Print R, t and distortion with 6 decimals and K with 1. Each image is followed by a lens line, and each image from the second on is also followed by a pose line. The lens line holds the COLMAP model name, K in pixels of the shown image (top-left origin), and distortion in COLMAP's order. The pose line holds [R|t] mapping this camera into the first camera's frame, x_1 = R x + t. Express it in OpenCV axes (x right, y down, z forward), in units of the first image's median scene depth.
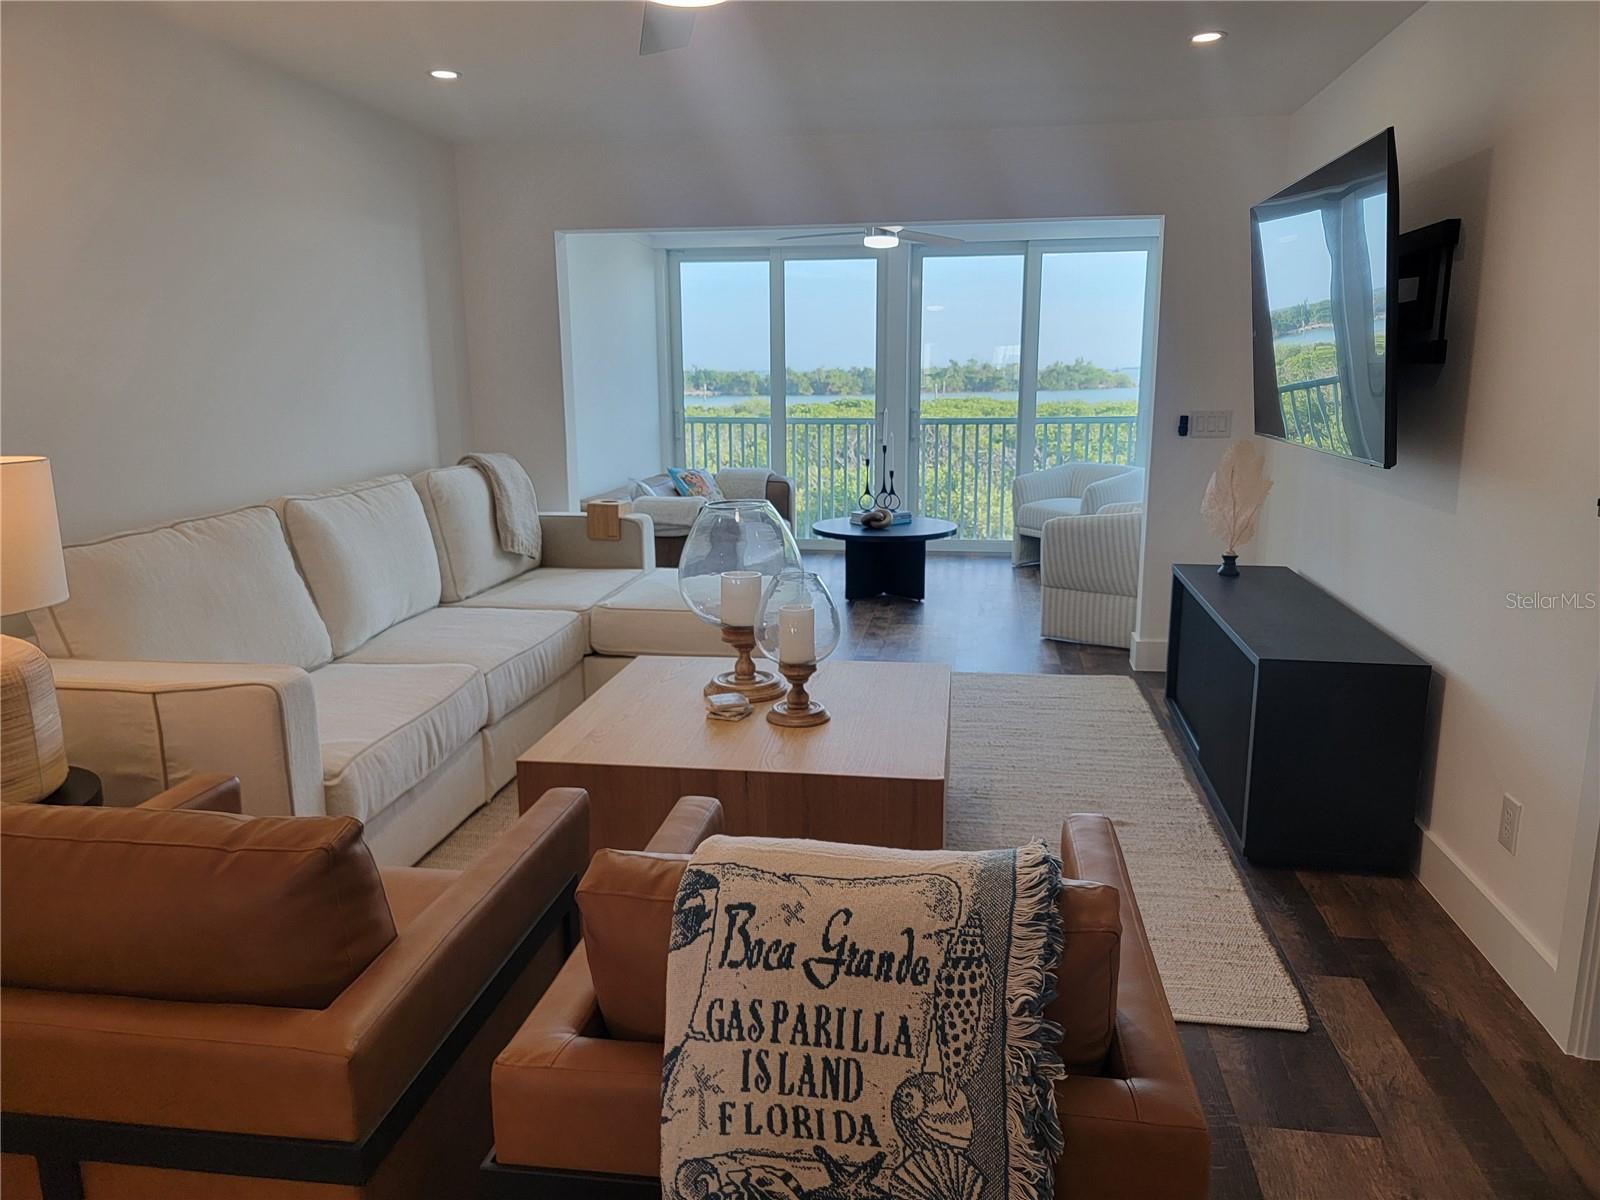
lens RADIAL K [[1119.5, 0, 804.6], [0, 1119.5, 601.0], [0, 0, 1]] dist [0.045781, -0.035187]
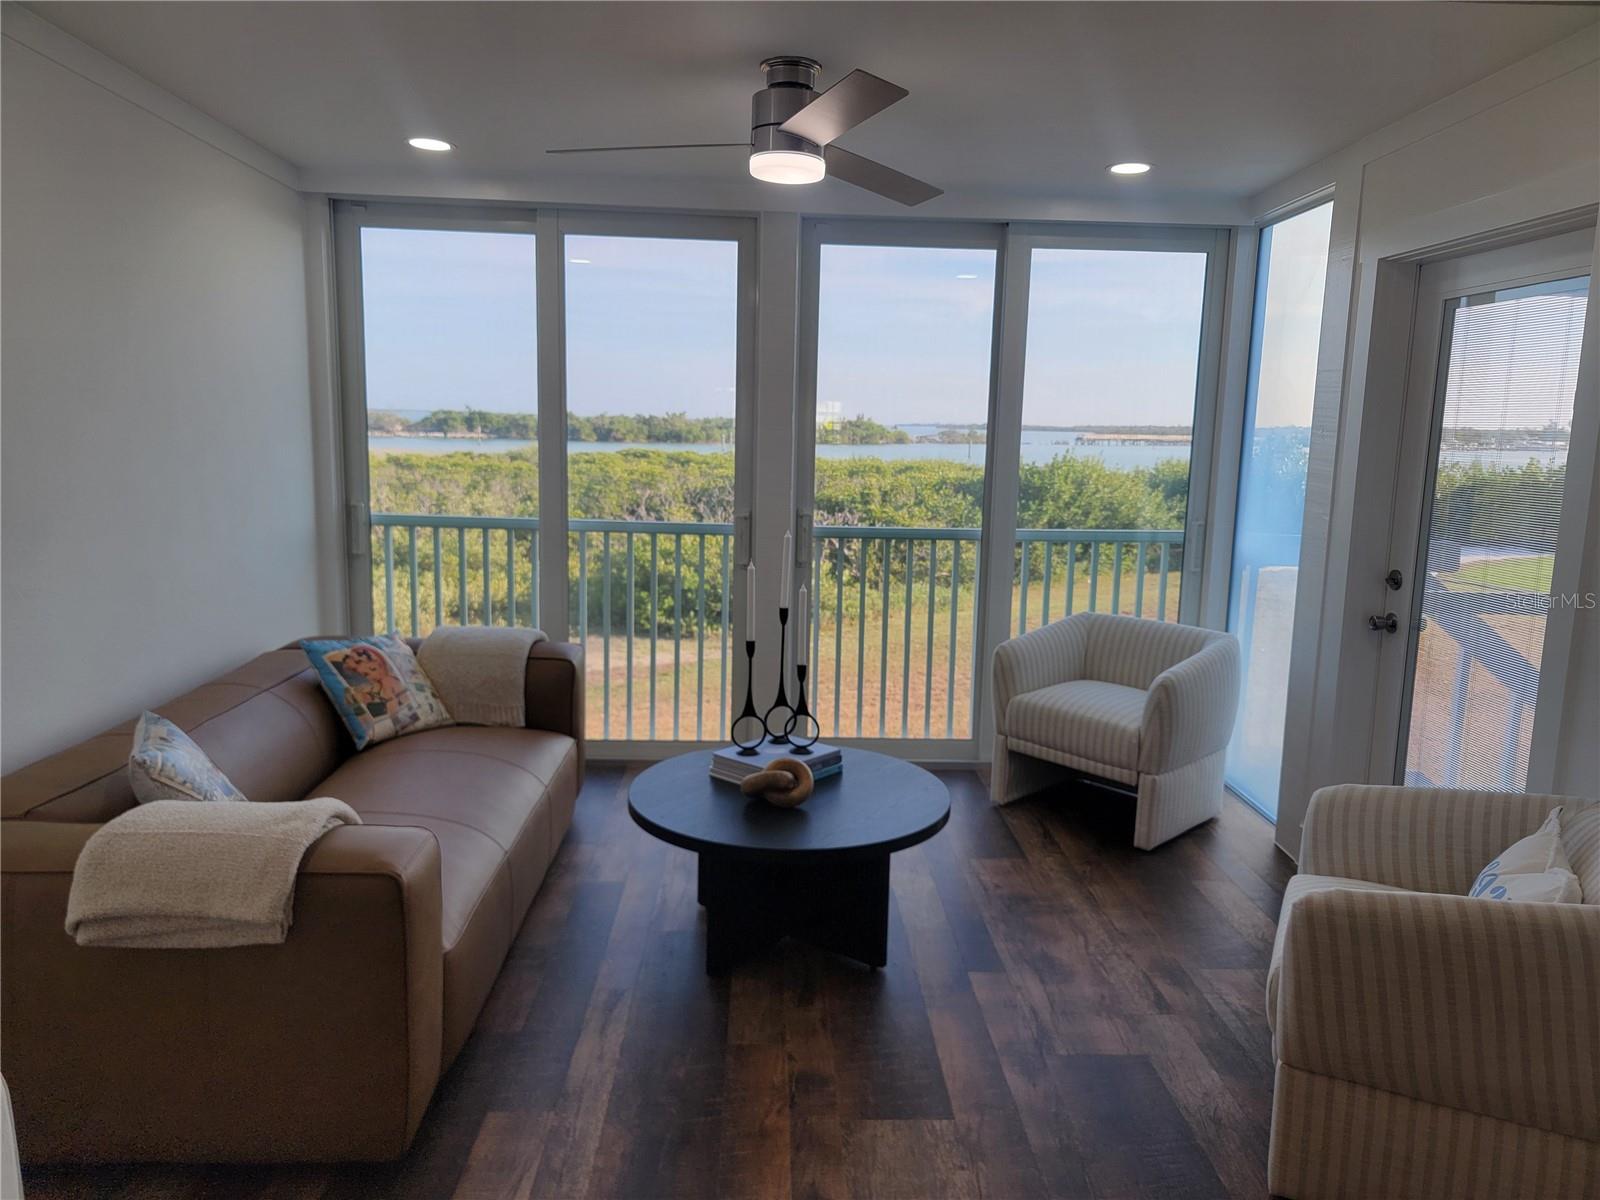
lens RADIAL K [[1119.5, 0, 840.1], [0, 1119.5, 597.4], [0, 0, 1]] dist [0.045781, -0.035187]
pose [[0.975633, -0.001884, 0.219400, -0.020464], [0.011930, 0.998939, -0.044472, -0.289516], [-0.219084, 0.046006, 0.974621, 1.272125]]
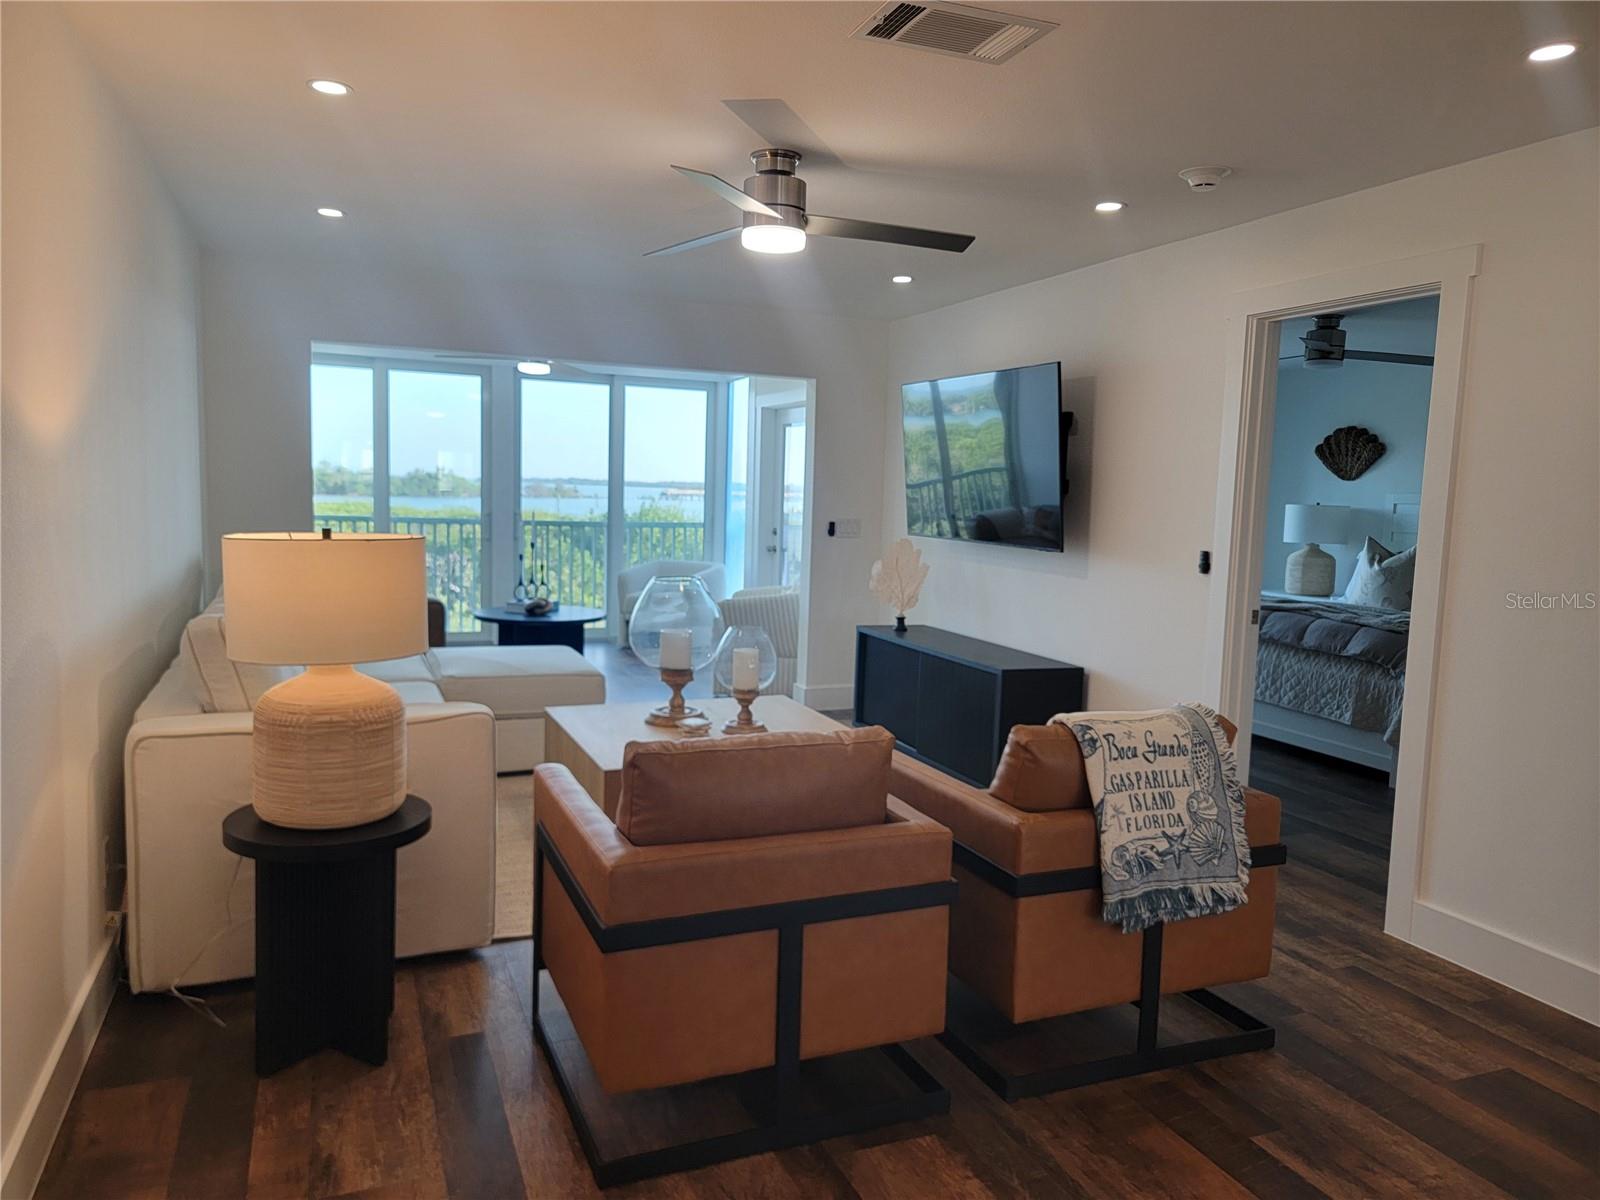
lens RADIAL K [[1119.5, 0, 789.6], [0, 1119.5, 605.0], [0, 0, 1]] dist [0.045781, -0.035187]
pose [[0.858107, -0.018056, 0.513154, -0.681522], [0.065027, 0.995156, -0.073724, 0.057521], [-0.509337, 0.096632, 0.855125, -0.227012]]
